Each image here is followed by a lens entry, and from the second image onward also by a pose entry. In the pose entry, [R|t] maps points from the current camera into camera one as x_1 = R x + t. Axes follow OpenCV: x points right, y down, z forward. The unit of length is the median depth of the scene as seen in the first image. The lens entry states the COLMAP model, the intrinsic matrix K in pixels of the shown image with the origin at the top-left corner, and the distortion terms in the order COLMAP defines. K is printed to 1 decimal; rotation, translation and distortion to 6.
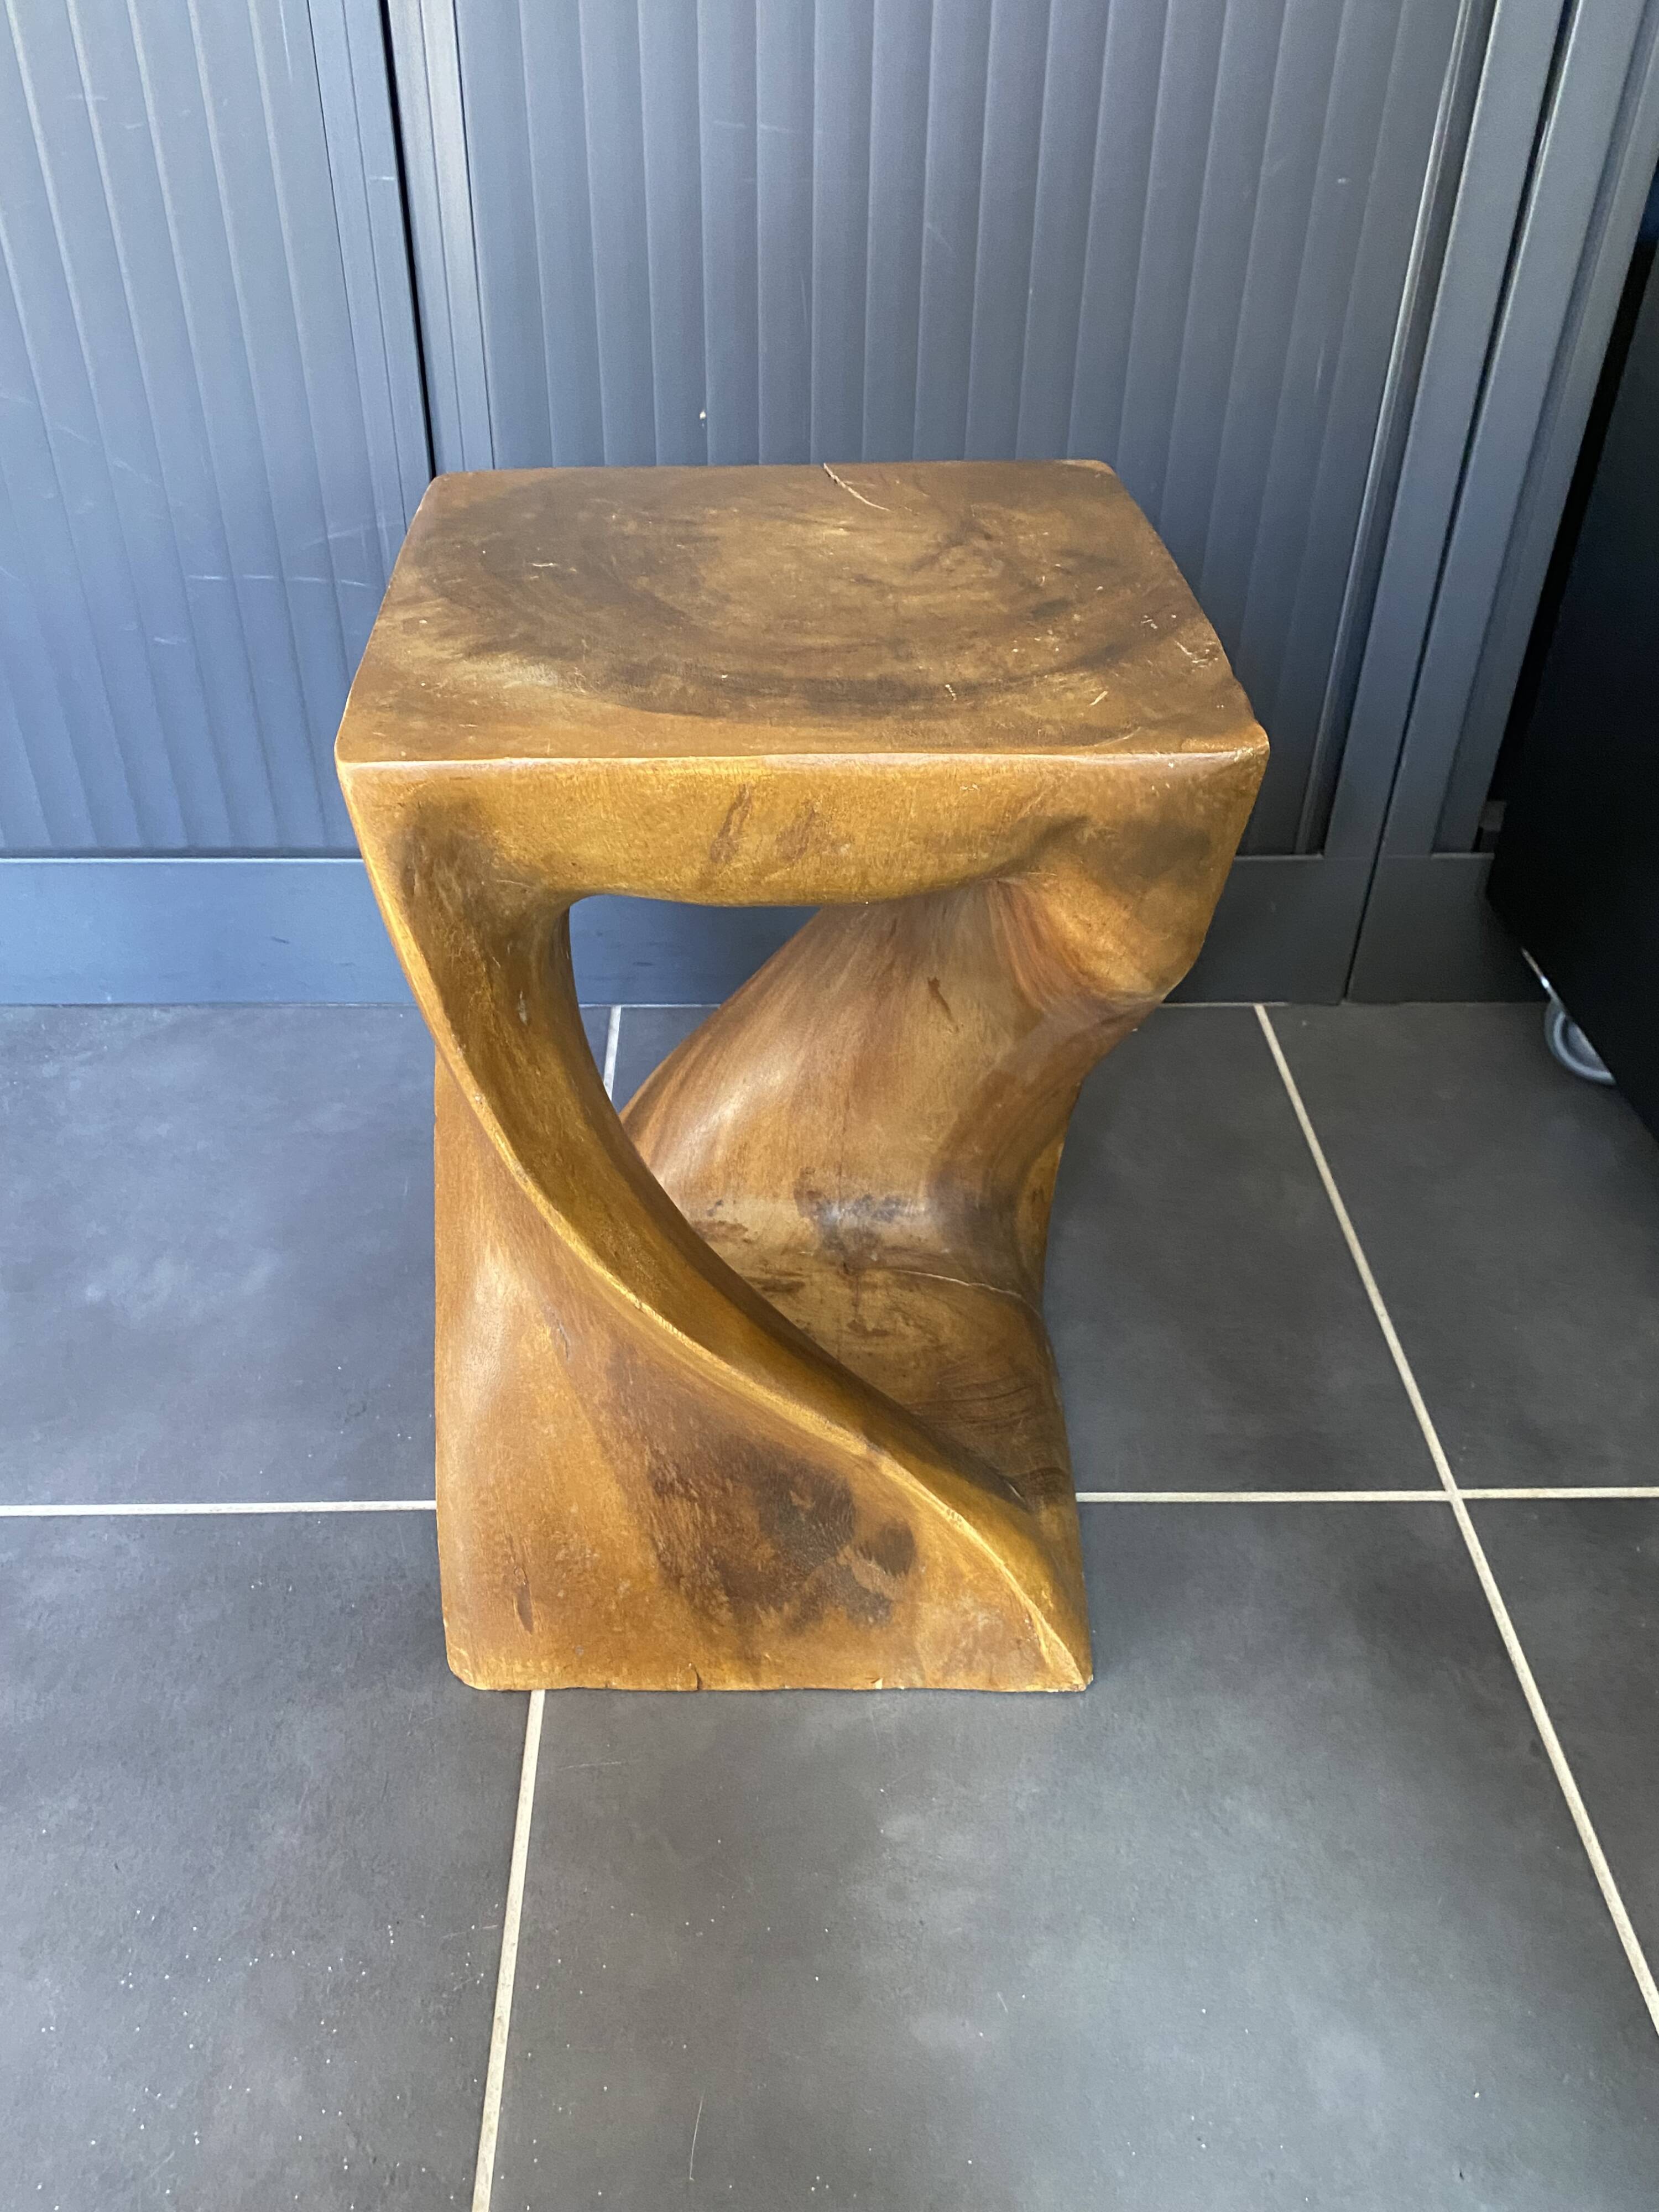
lens RADIAL K [[1845.7, 0, 824.4], [0, 1845.7, 1117.7], [0, 0, 1]] dist [0.009028, 0.000765]
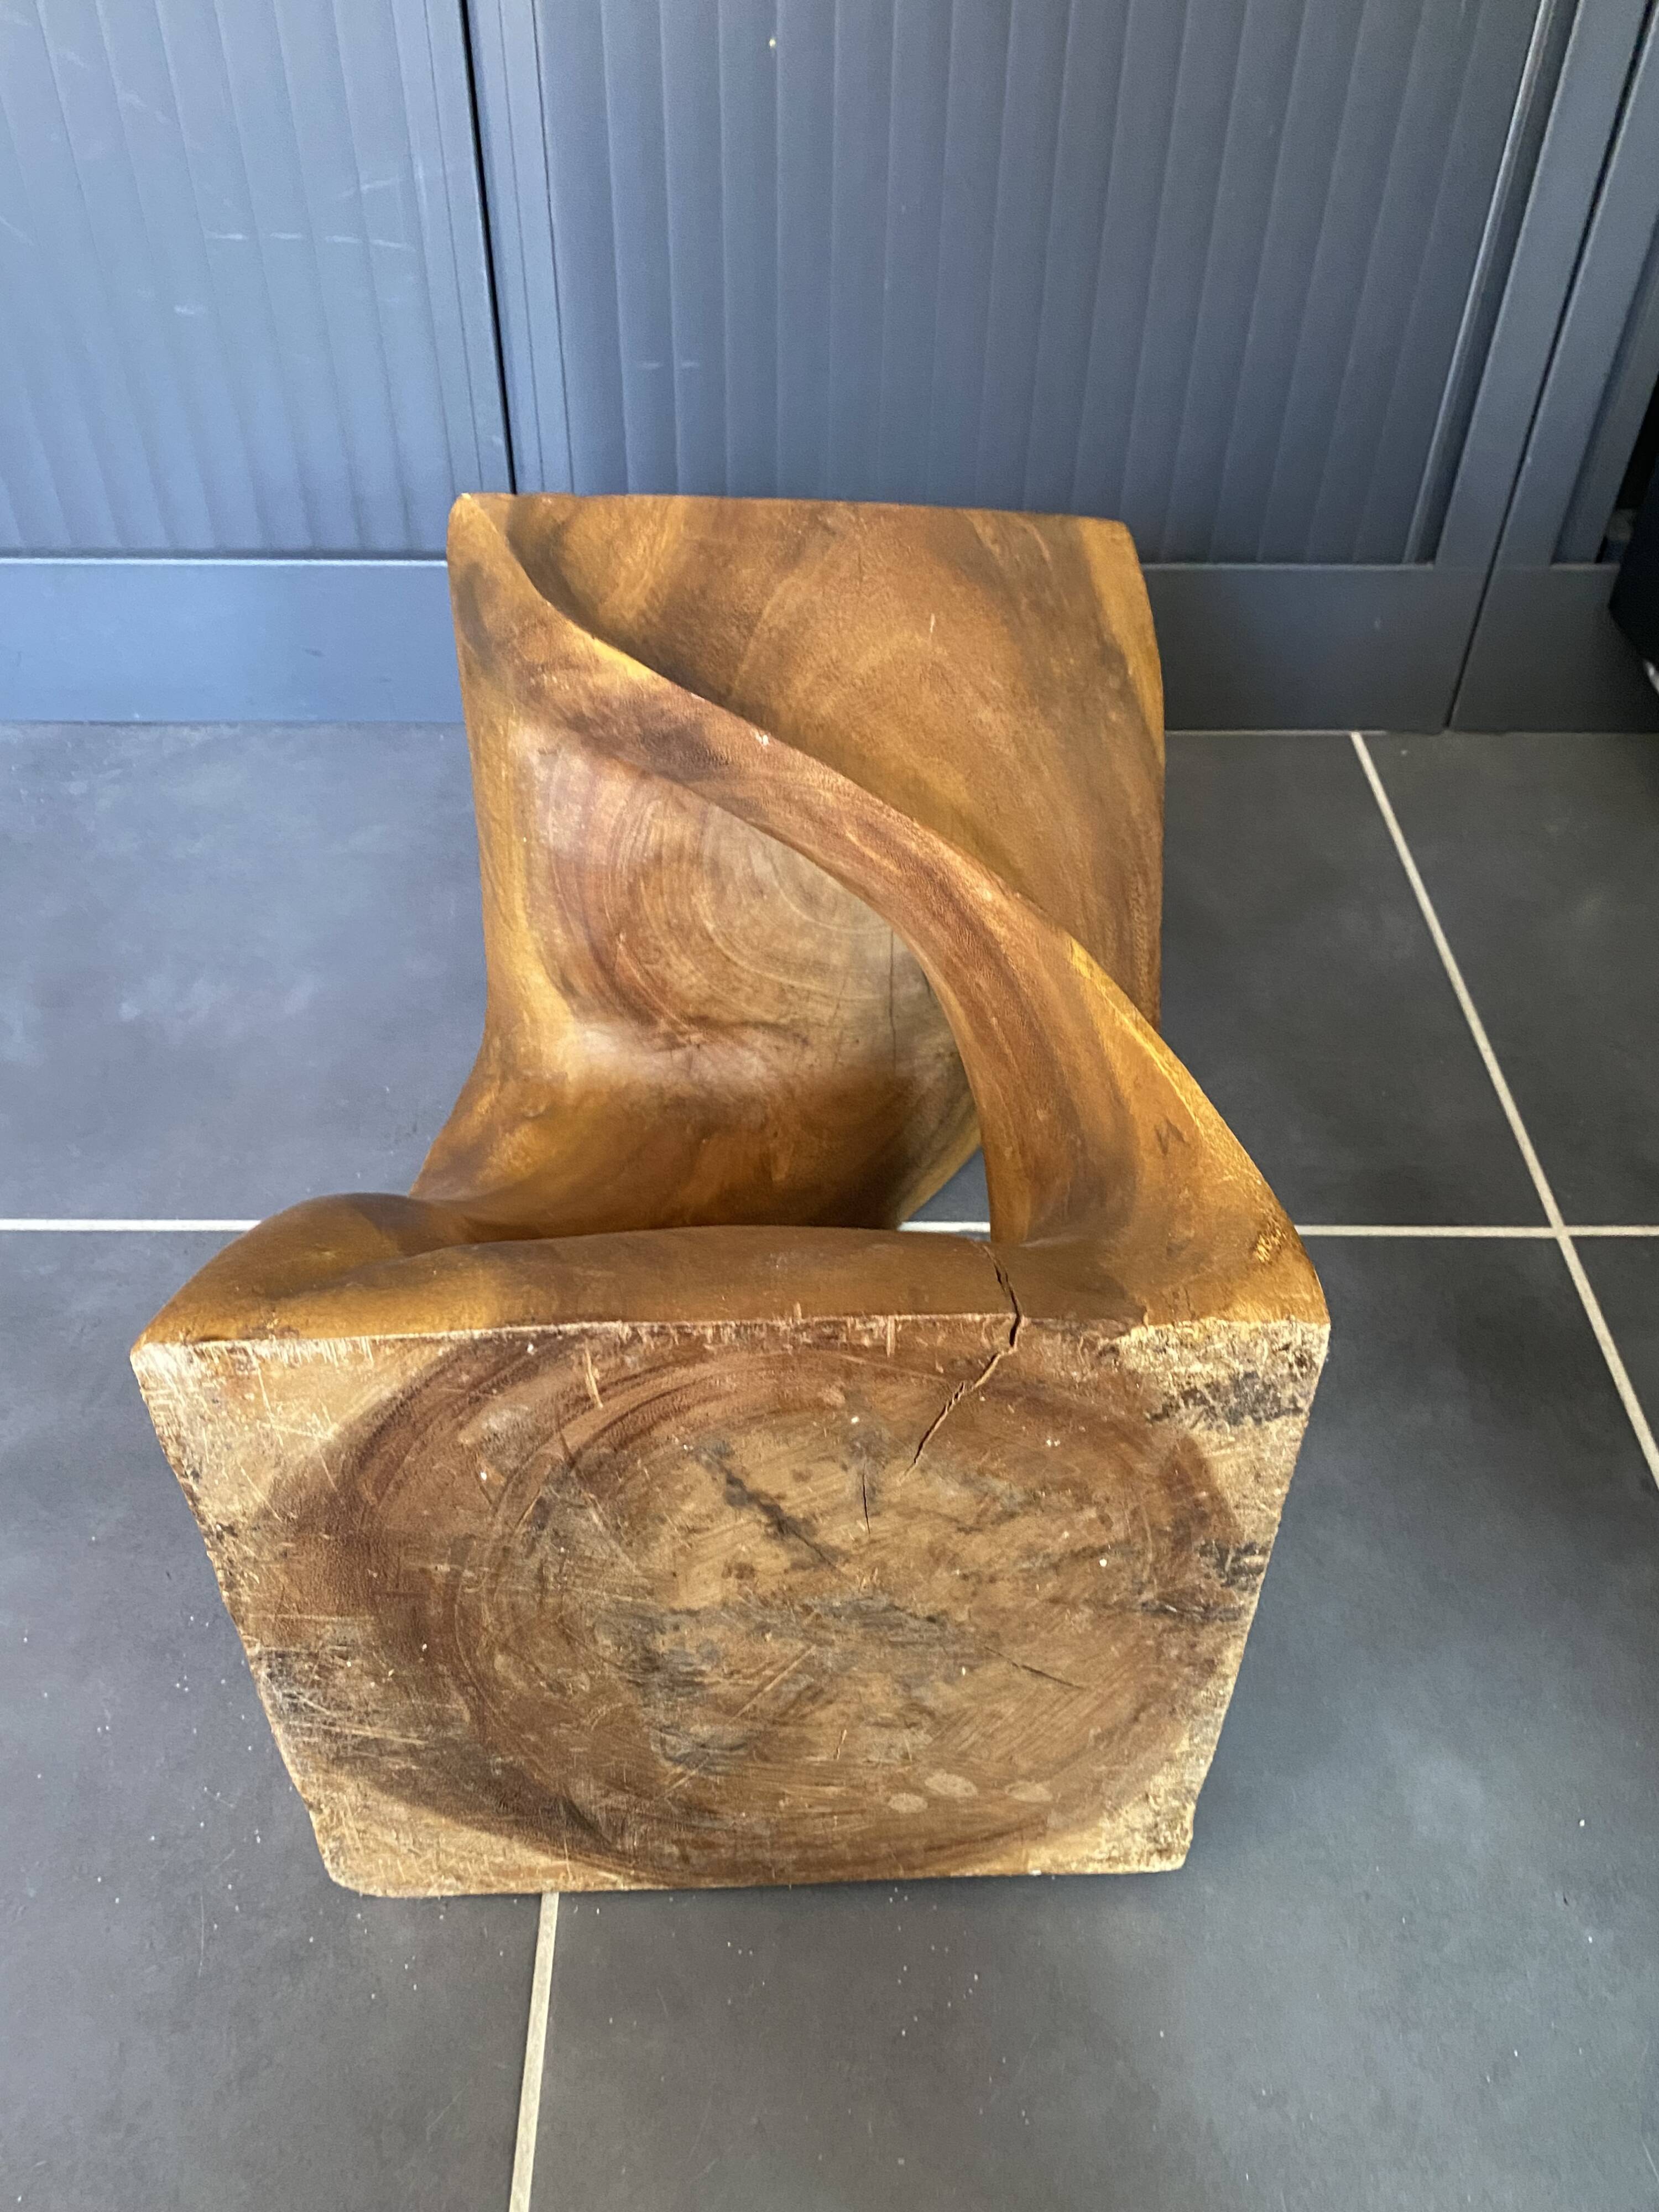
lens RADIAL K [[1842.9, 0, 817.3], [0, 1842.9, 1115.0], [0, 0, 1]] dist [0.010053, -0.001827]
pose [[0.999727, 0.012169, -0.019948, -0.024313], [-0.010045, 0.994598, 0.103315, 0.057046], [0.021097, -0.103087, 0.994449, 0.065419]]
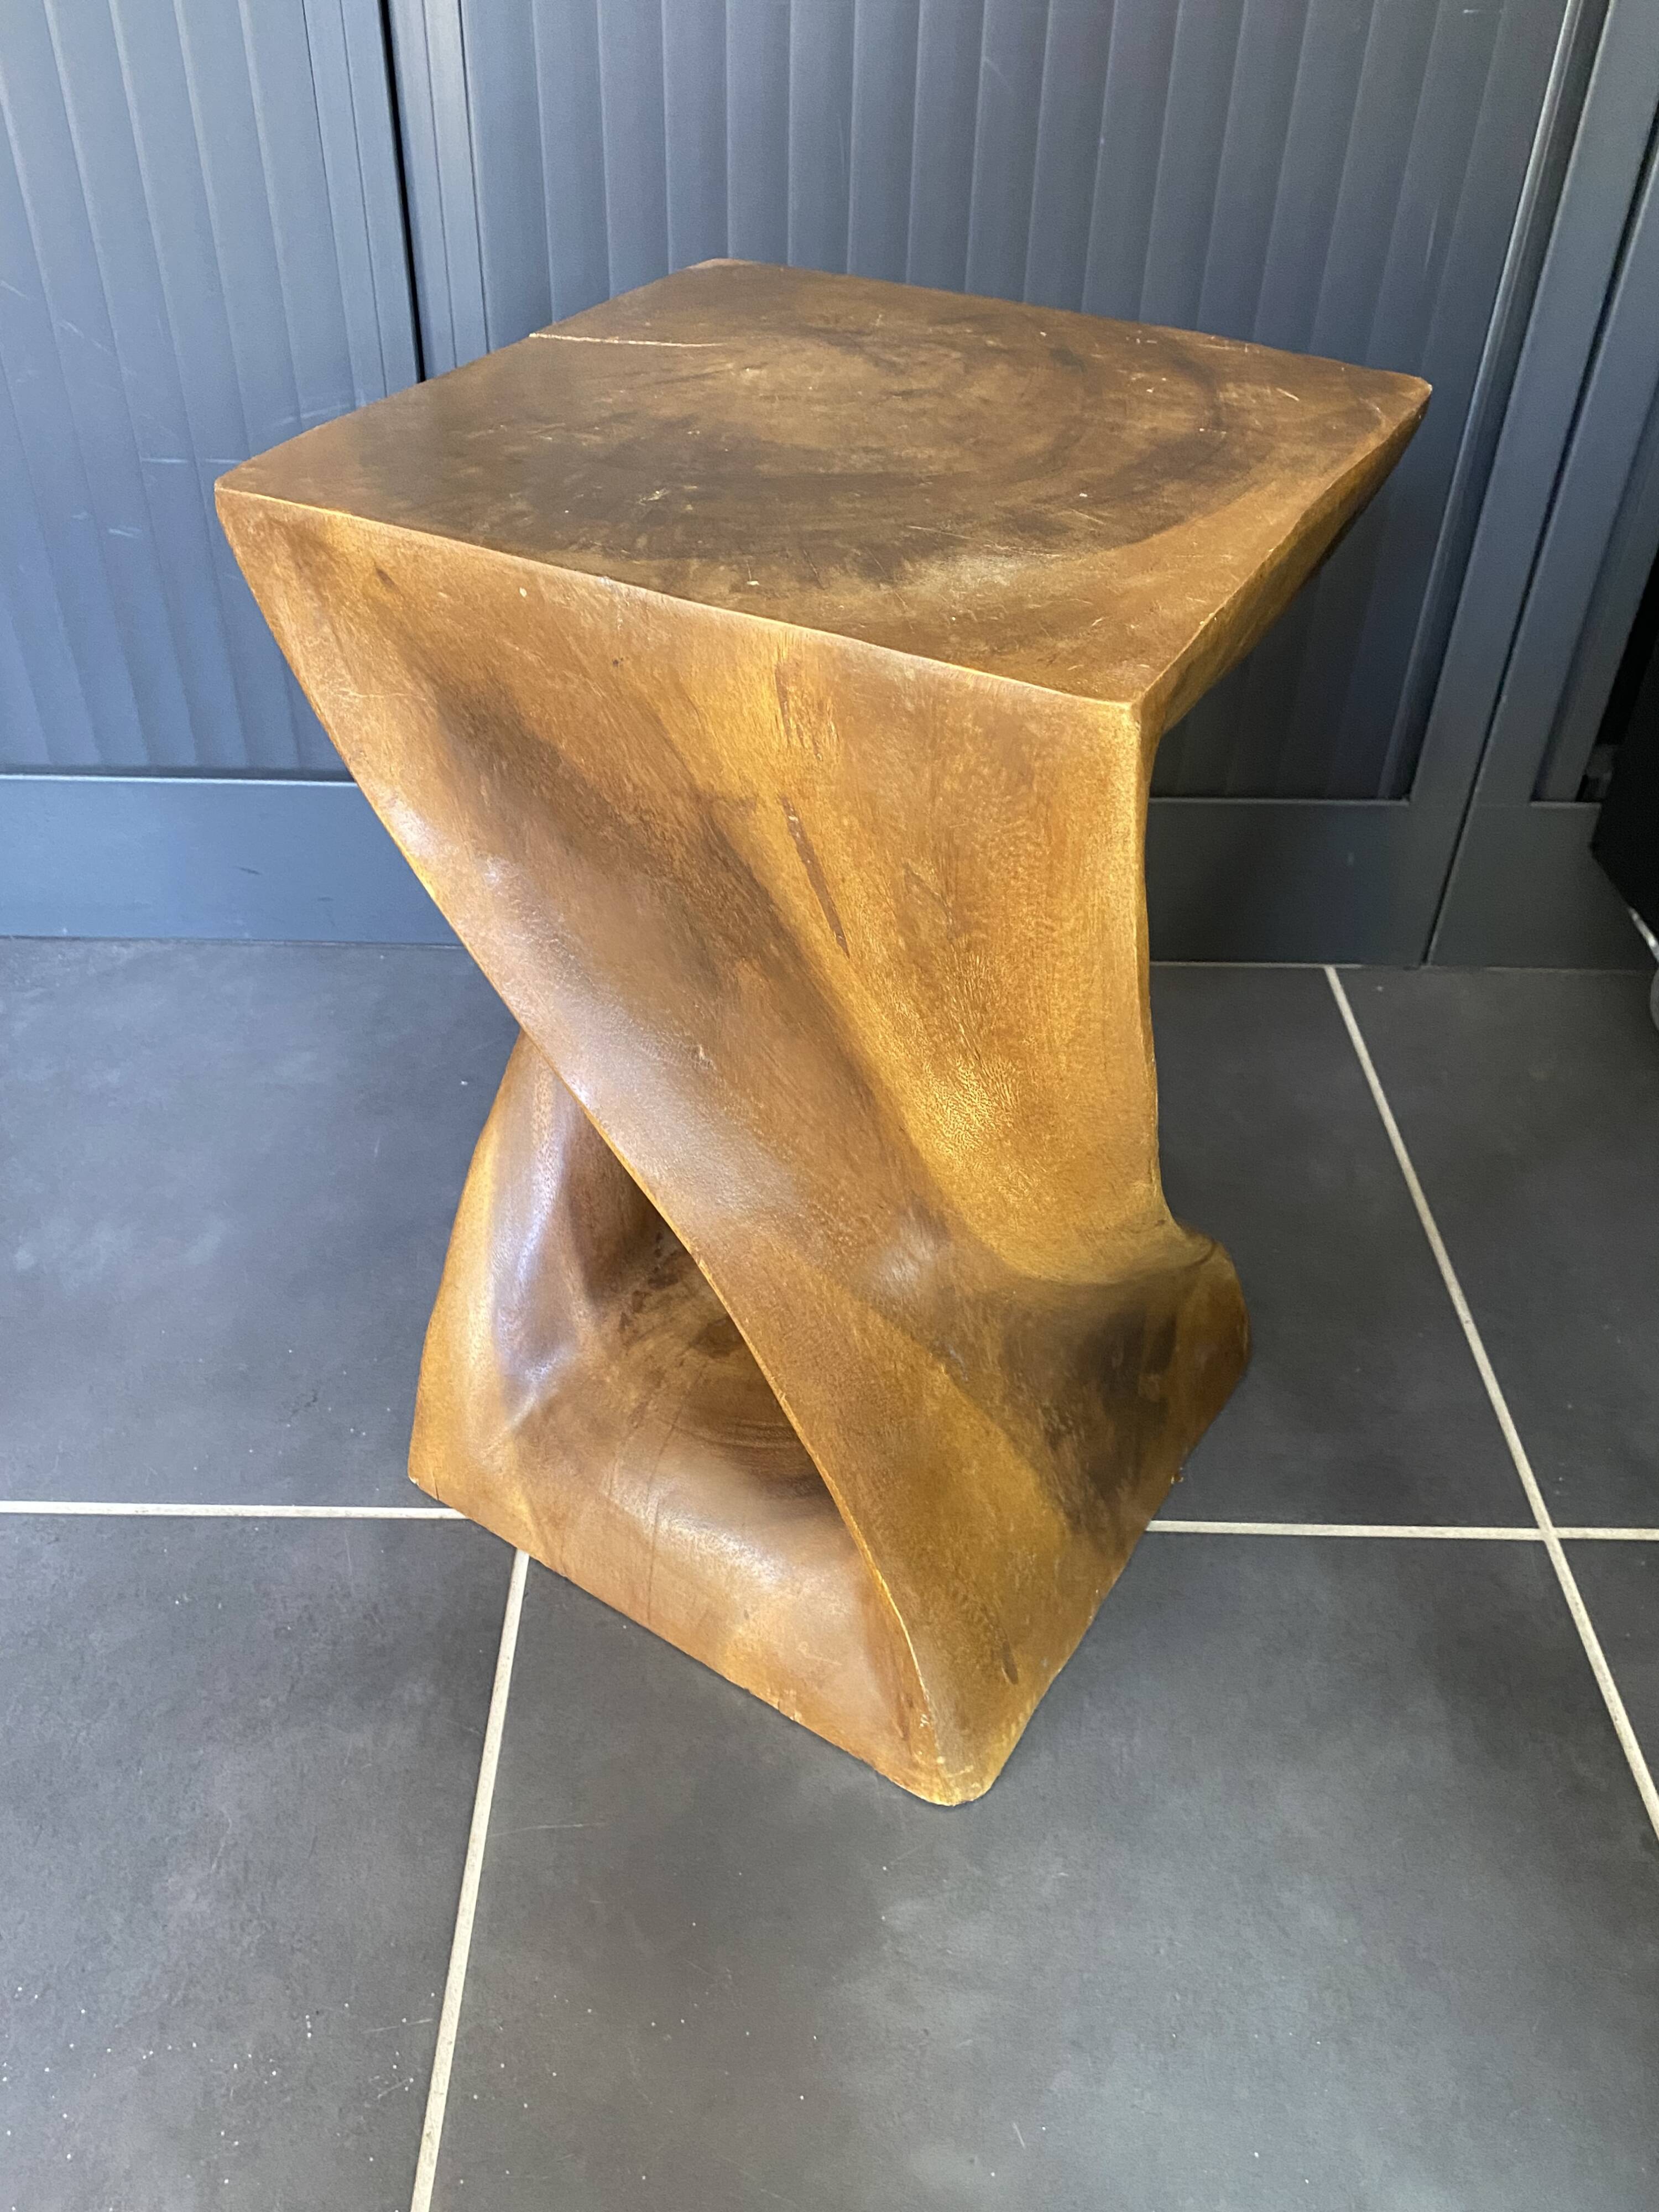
lens RADIAL K [[1842.9, 0, 817.3], [0, 1842.9, 1115.0], [0, 0, 1]] dist [0.010053, -0.001827]
pose [[0.999489, 0.025062, -0.019860, 0.007737], [-0.024539, 0.999357, 0.026139, -0.009458], [0.020503, -0.025638, 0.999461, 0.139269]]
